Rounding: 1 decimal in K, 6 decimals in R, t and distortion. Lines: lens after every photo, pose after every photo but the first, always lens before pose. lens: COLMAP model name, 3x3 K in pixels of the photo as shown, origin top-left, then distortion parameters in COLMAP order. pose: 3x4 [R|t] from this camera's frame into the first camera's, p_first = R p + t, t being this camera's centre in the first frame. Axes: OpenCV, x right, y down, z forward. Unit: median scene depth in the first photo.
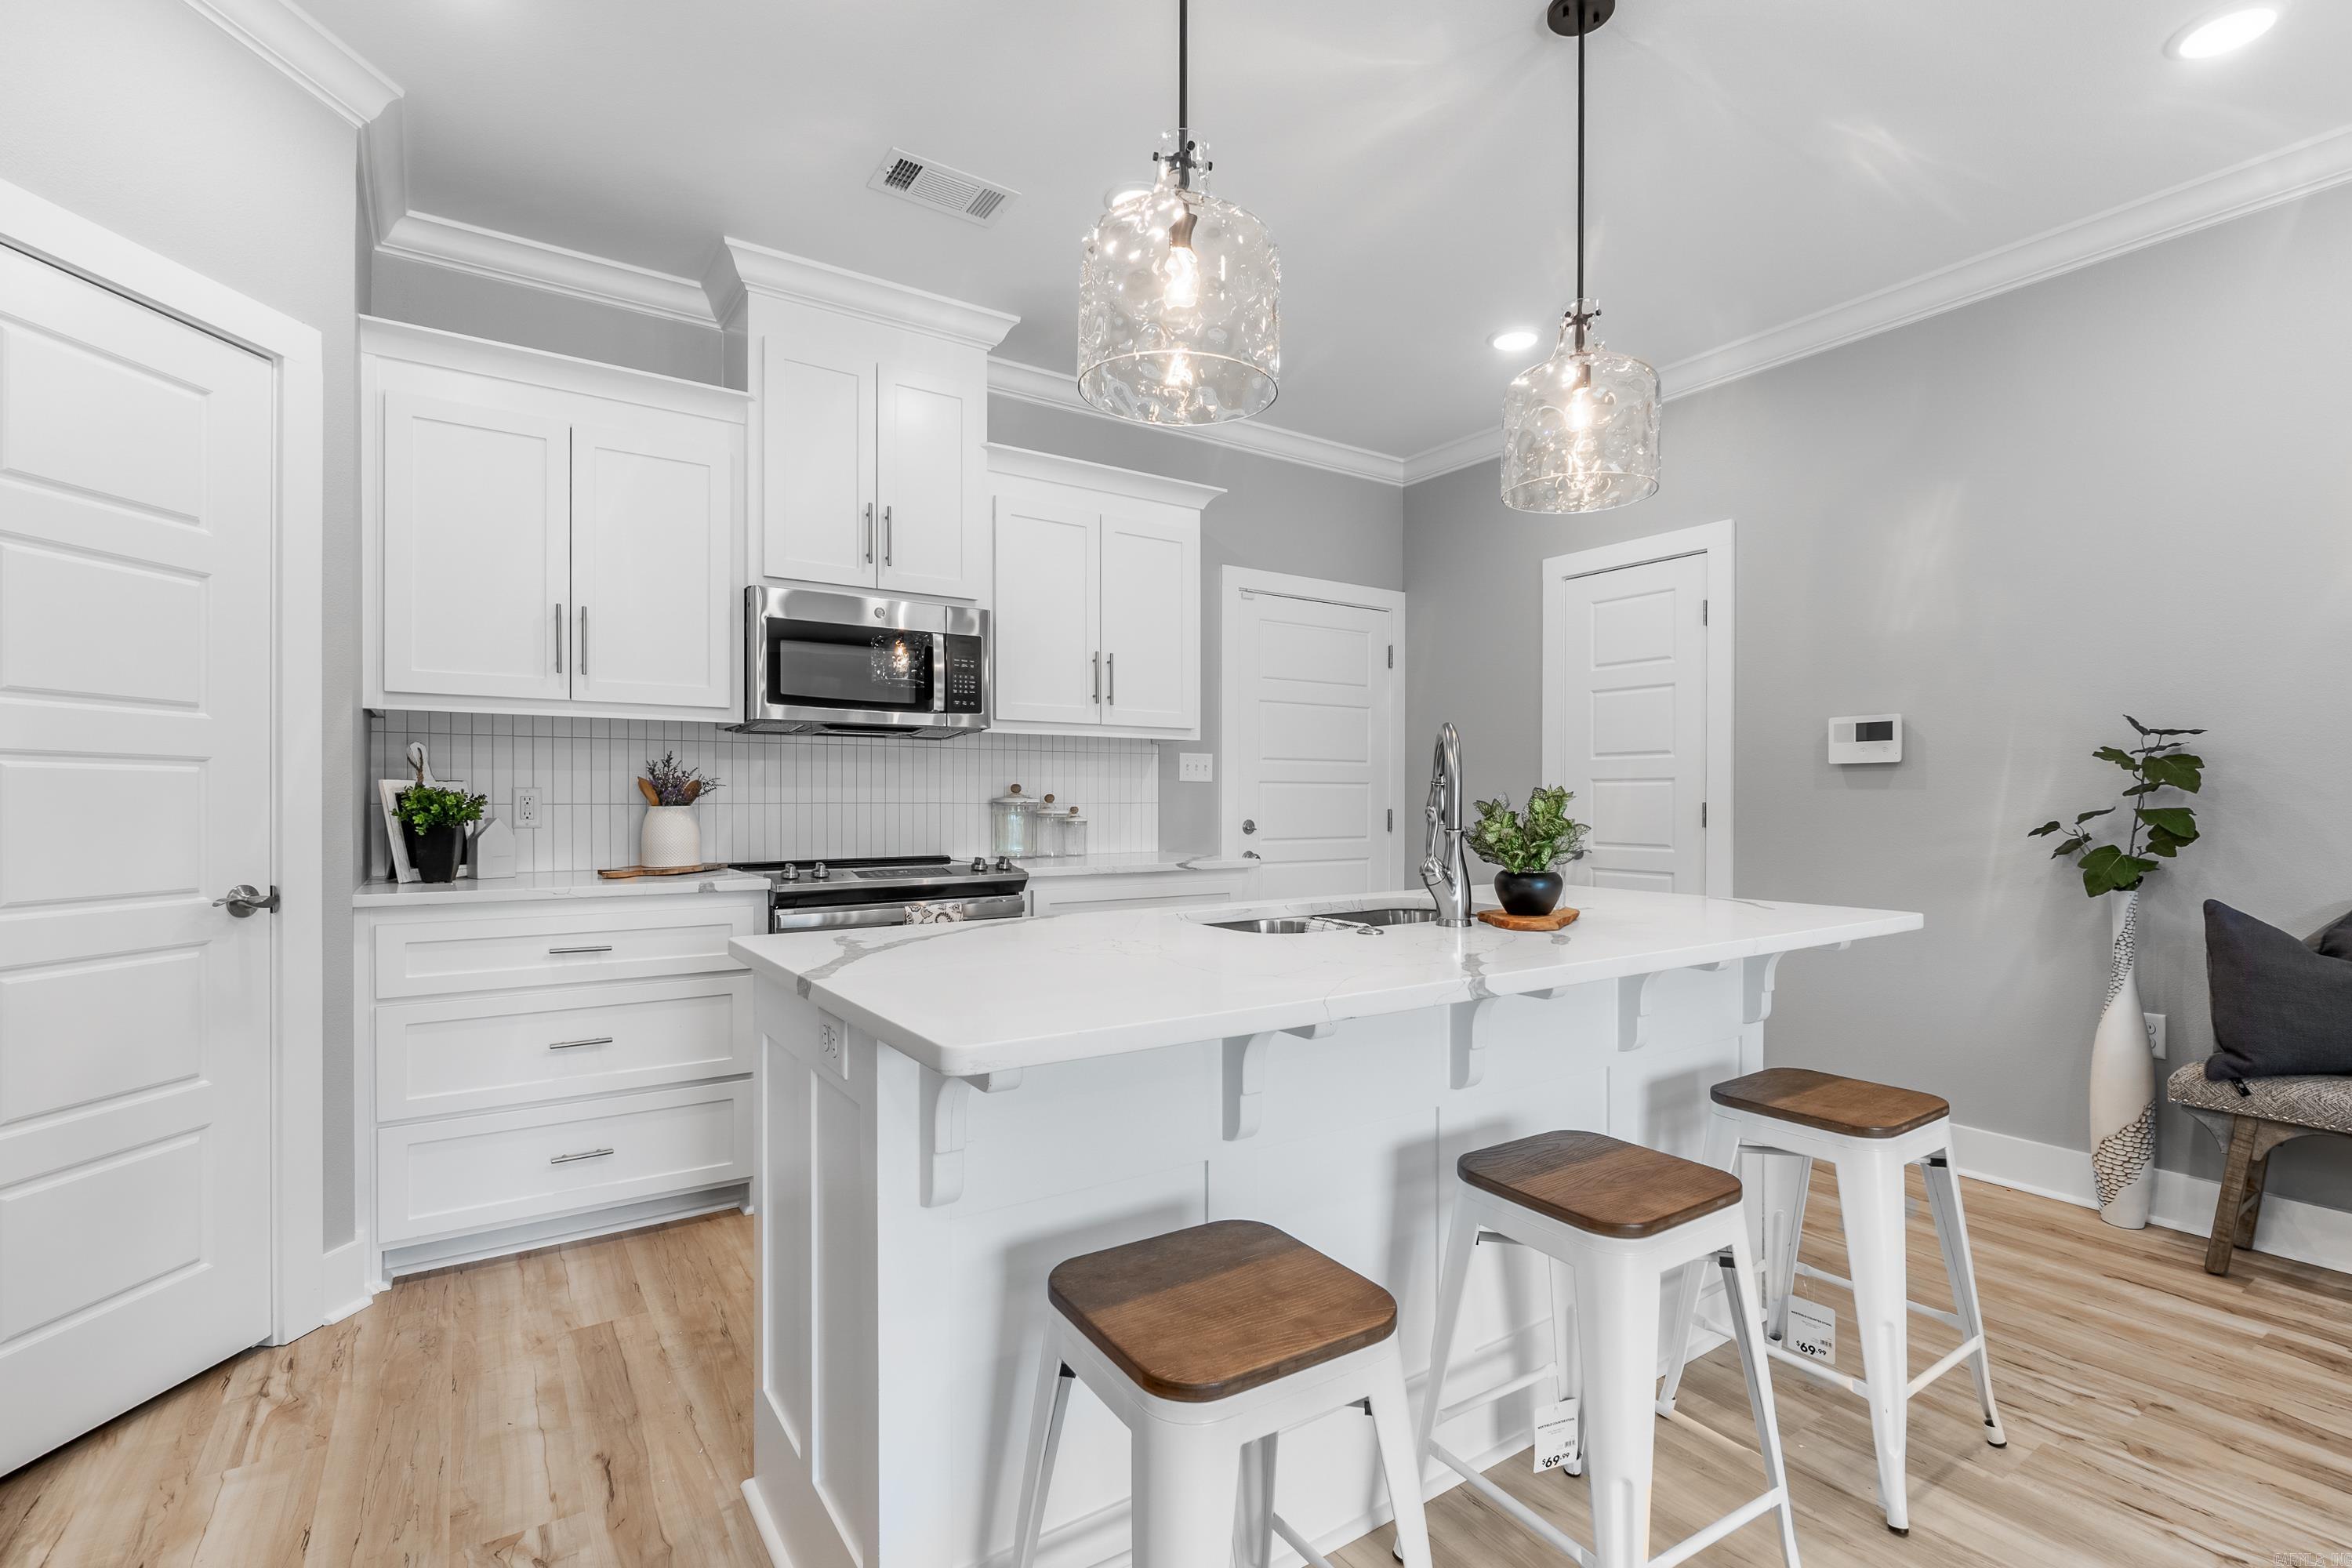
lens RADIAL K [[1075.2, 0, 1198.6], [0, 1075.2, 782.1], [0, 0, 1]] dist [0.001318, -0.000405]
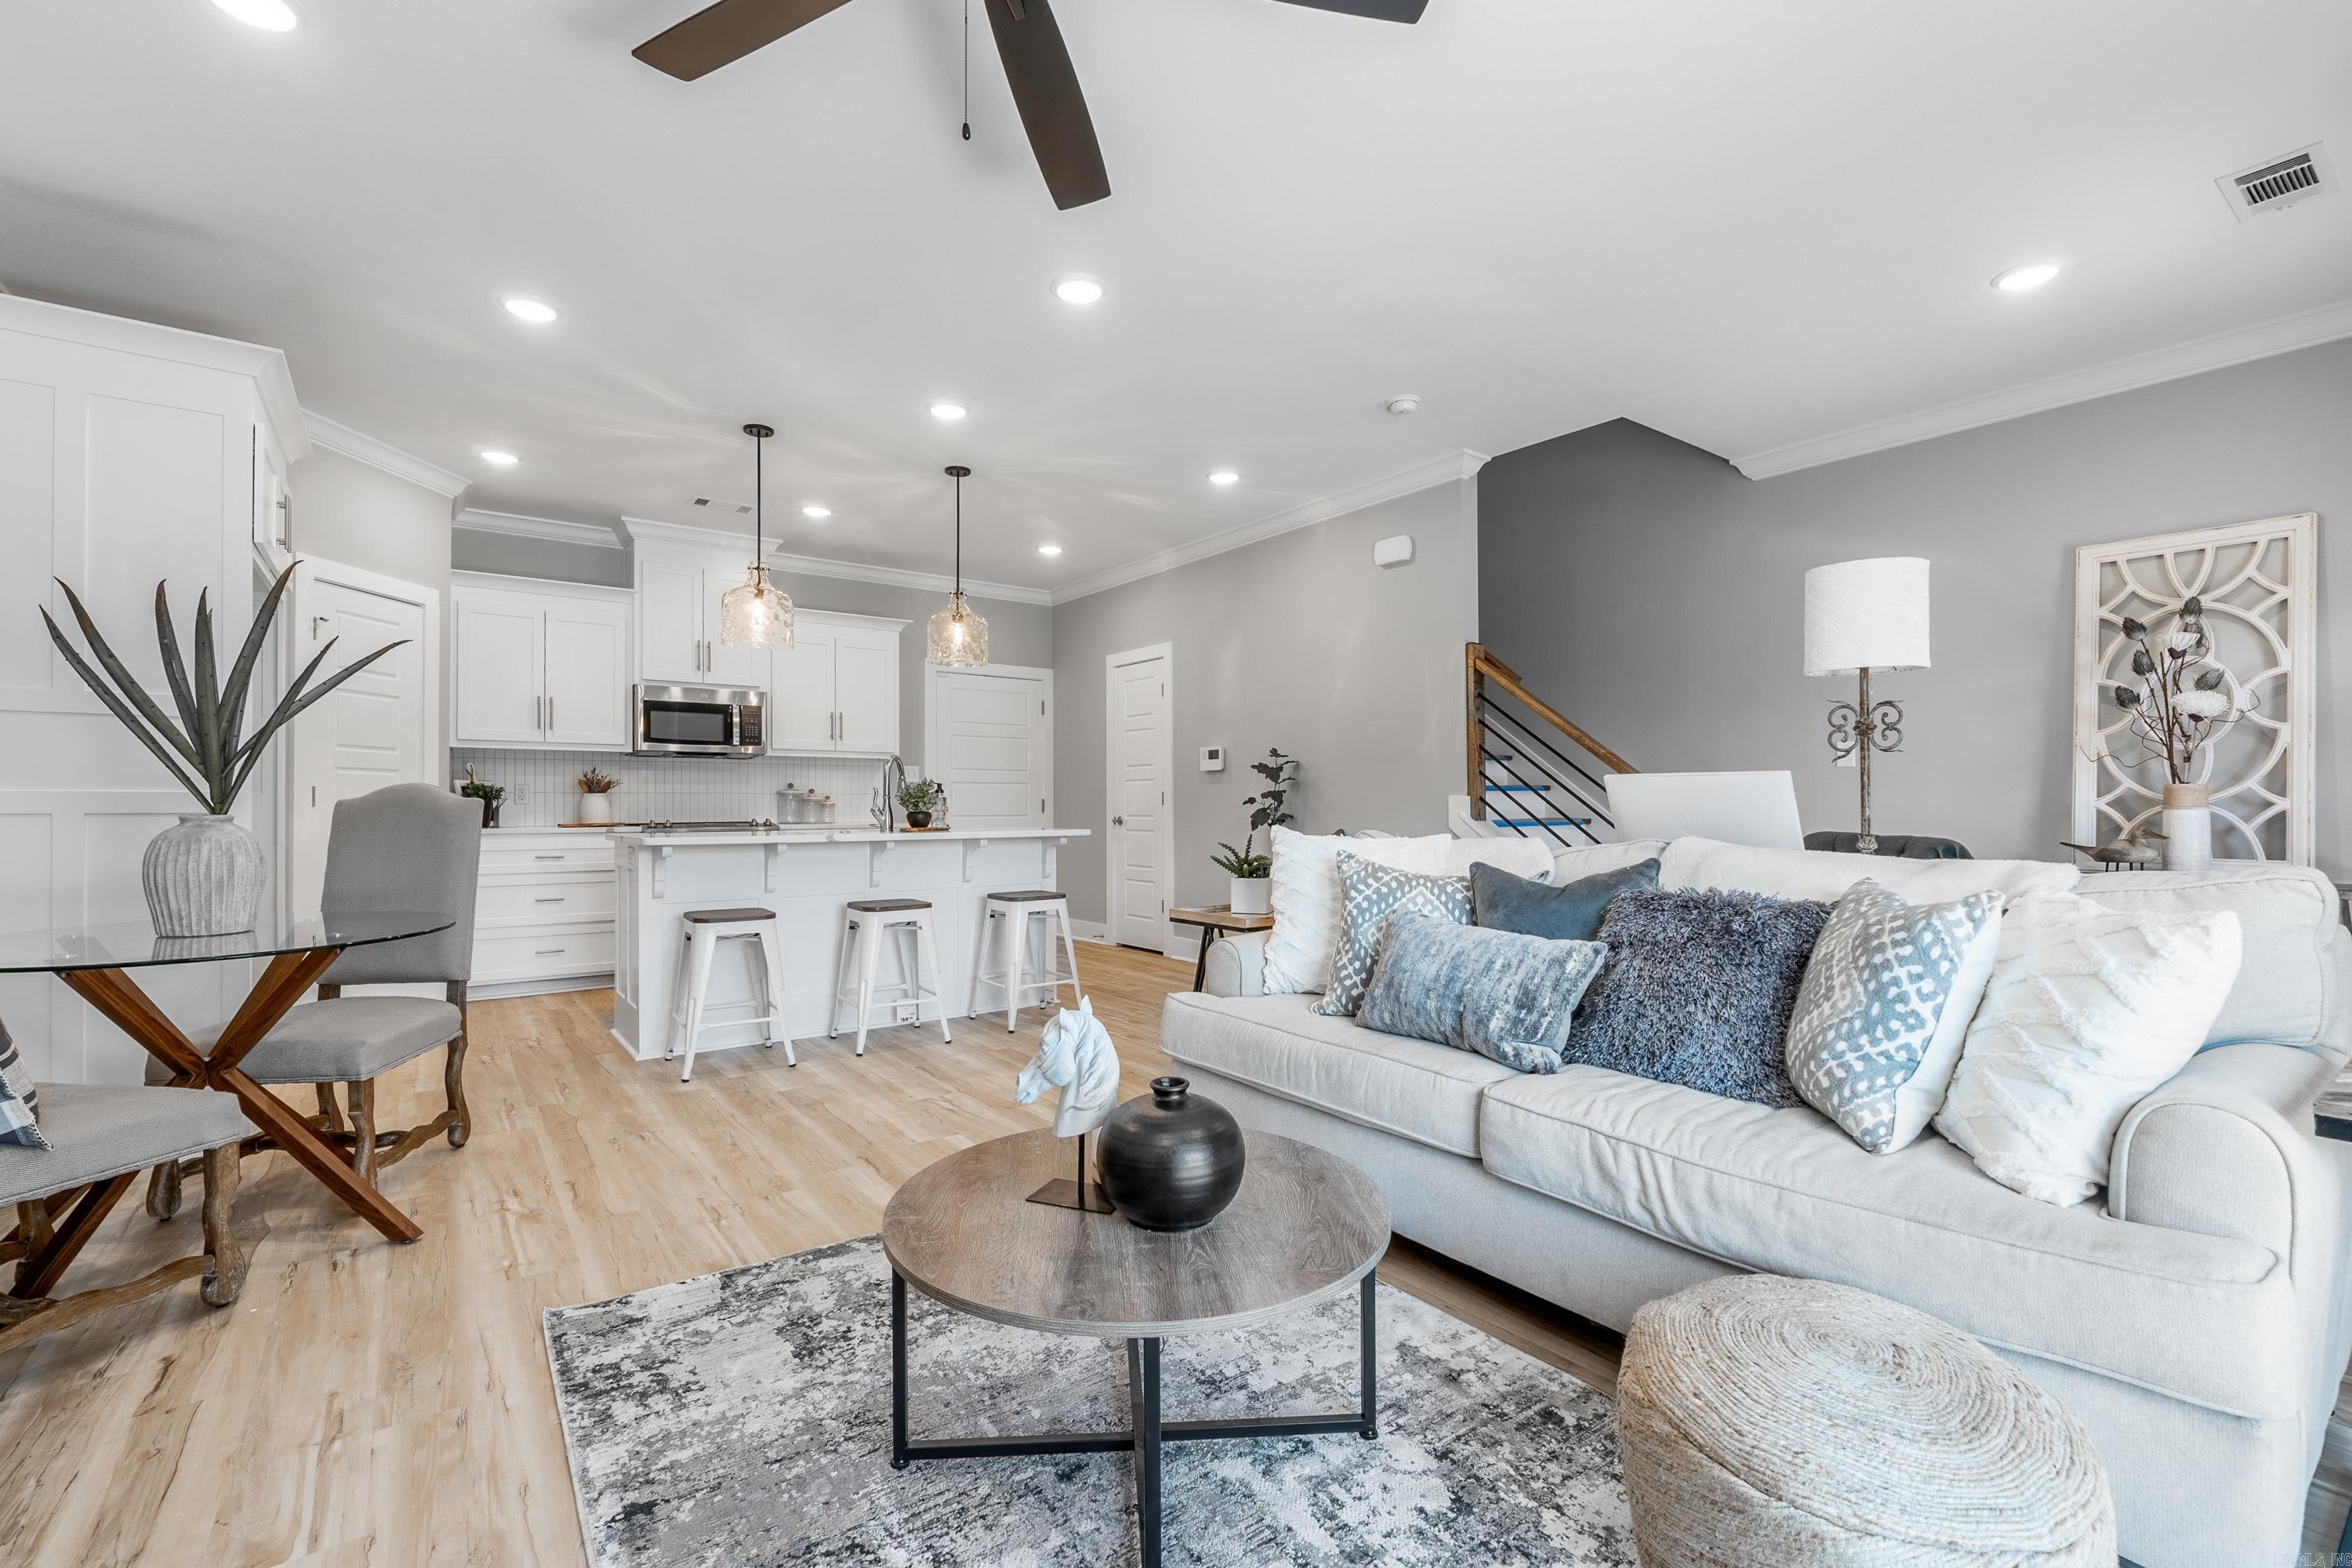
lens RADIAL K [[1007.6, 0, 1176.0], [0, 1007.6, 784.0], [0, 0, 1]] dist [-0.001308, -0.000102]
pose [[0.999323, -0.003654, 0.036600, 0.517848], [0.003952, 0.999959, -0.008090, 0.024074], [-0.036569, 0.008229, 0.999297, -0.907403]]
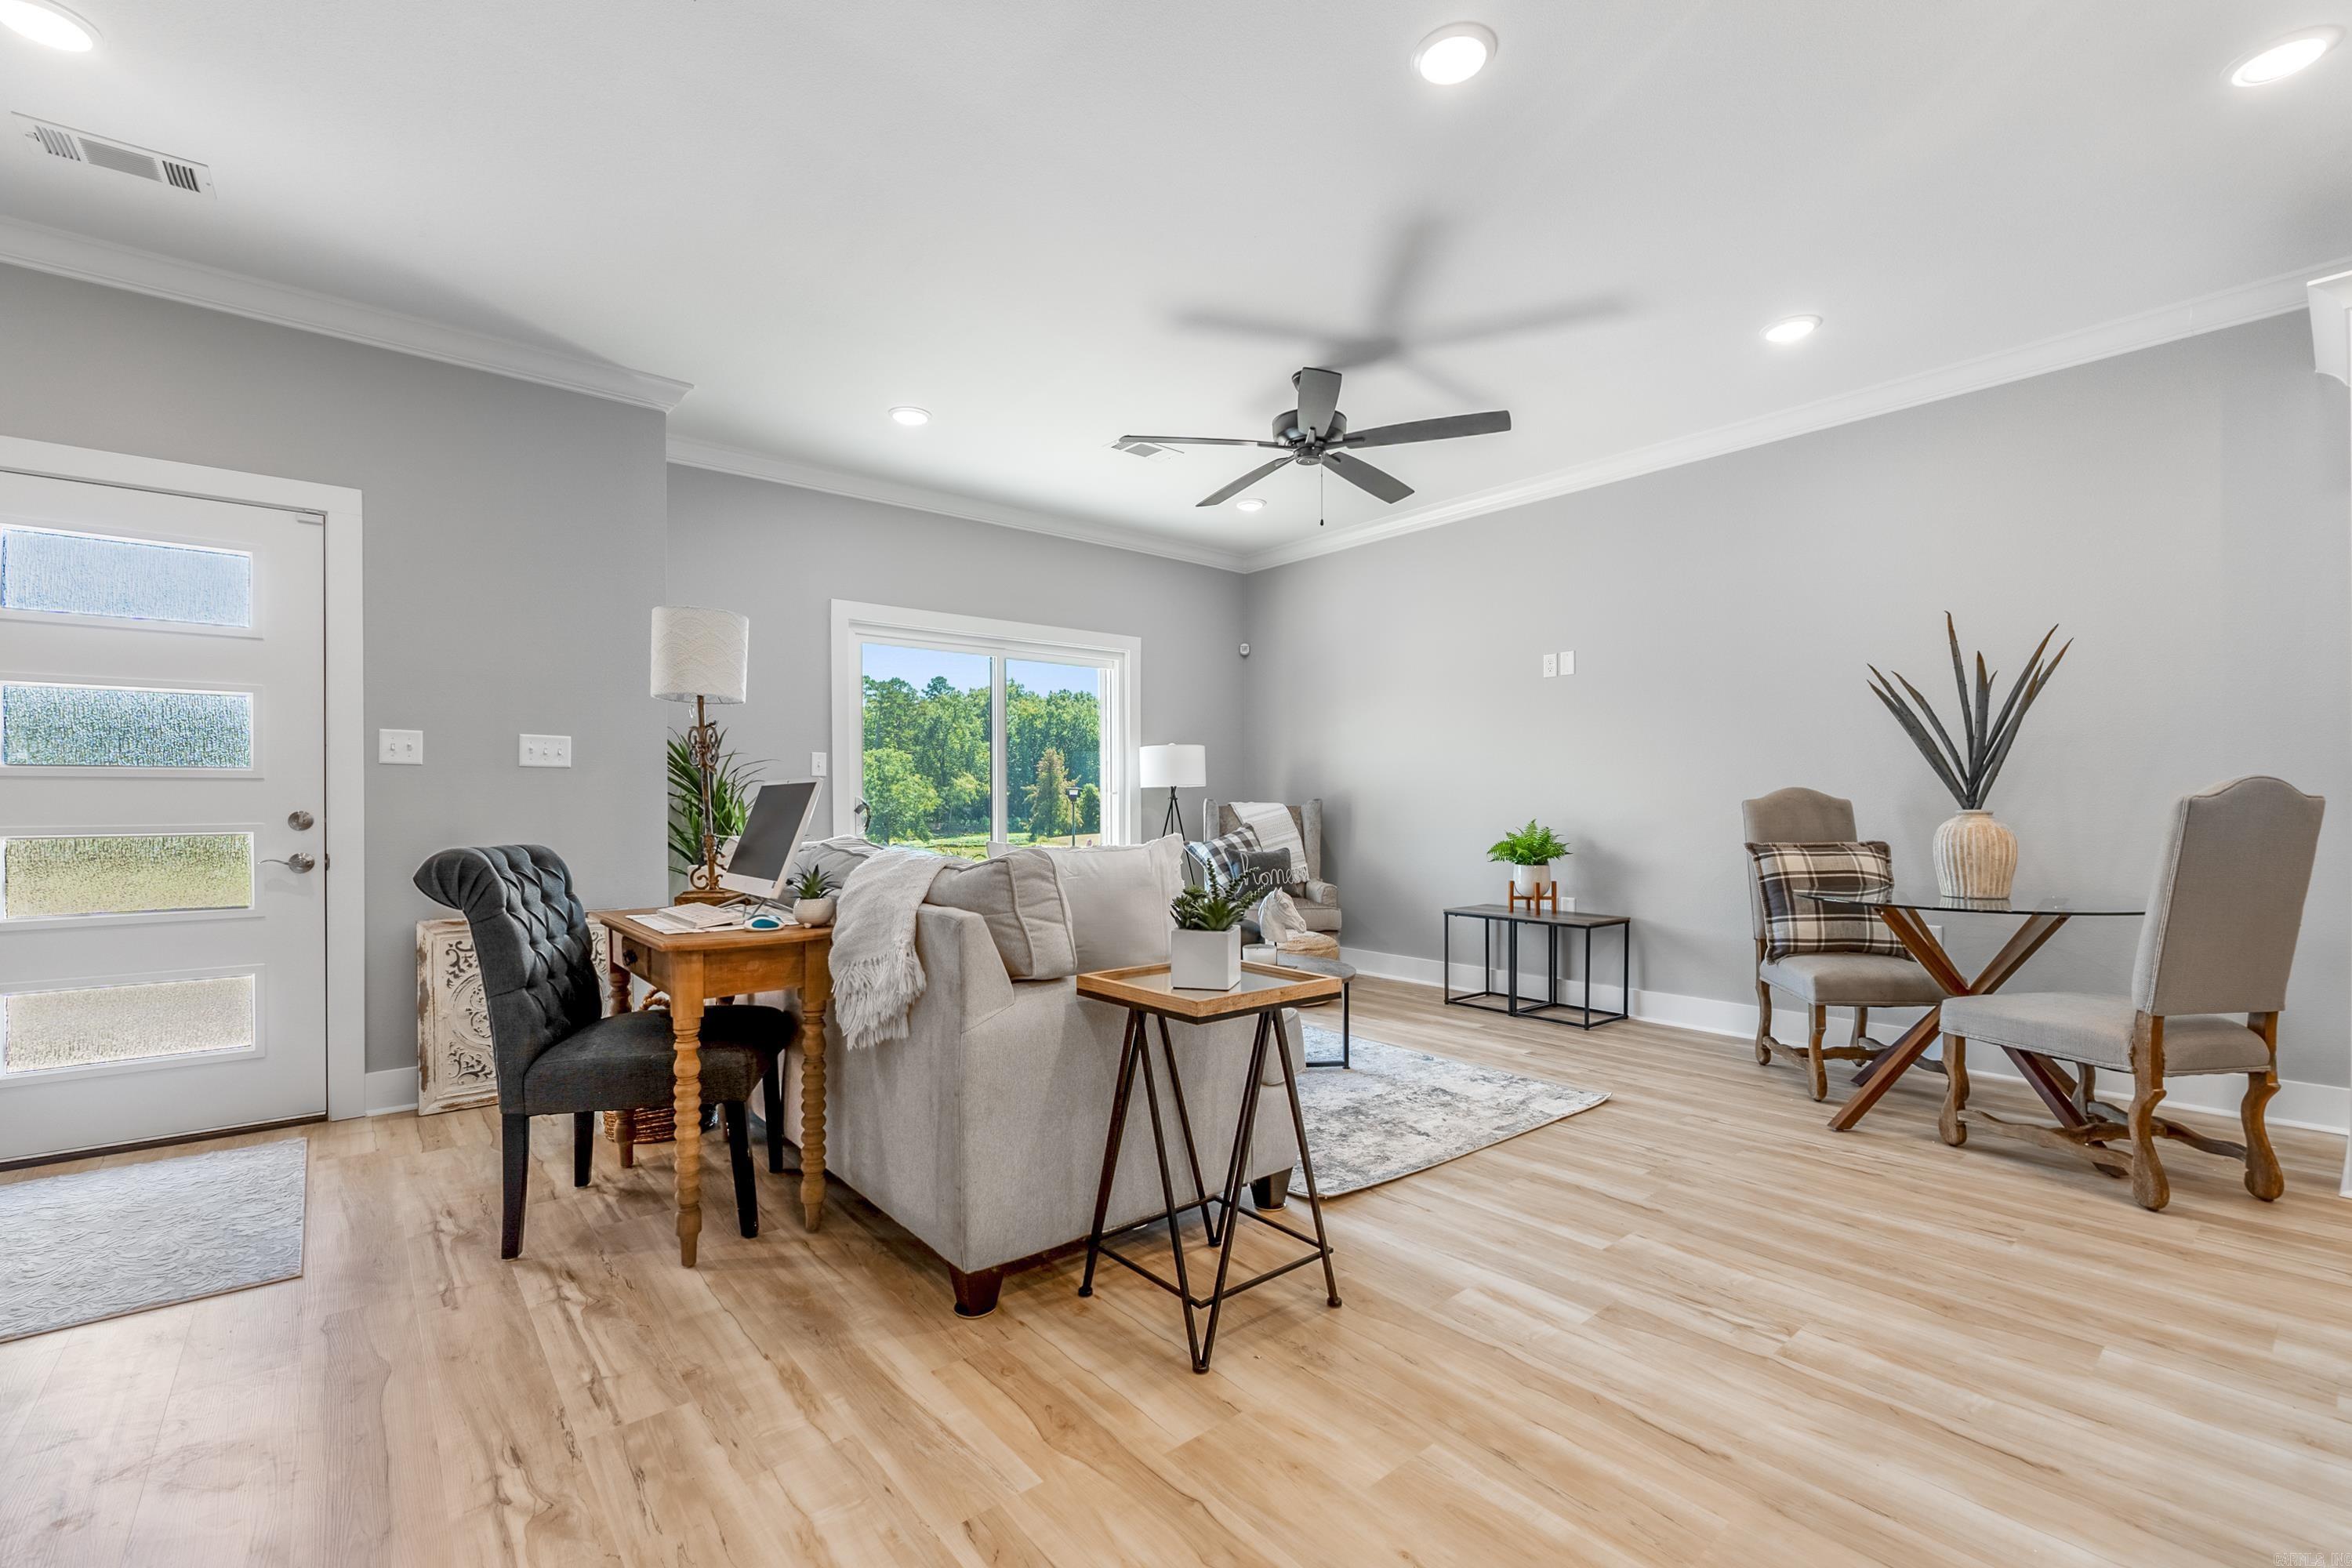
lens RADIAL K [[1014.7, 0, 1175.2], [0, 1014.7, 813.5], [0, 0, 1]] dist [-0.001111, -0.000120]
pose [[-0.996480, 0.002572, -0.083796, 0.710446], [0.002842, 0.999991, -0.003097, 0.041340], [0.083788, -0.003324, -0.996478, 0.782194]]
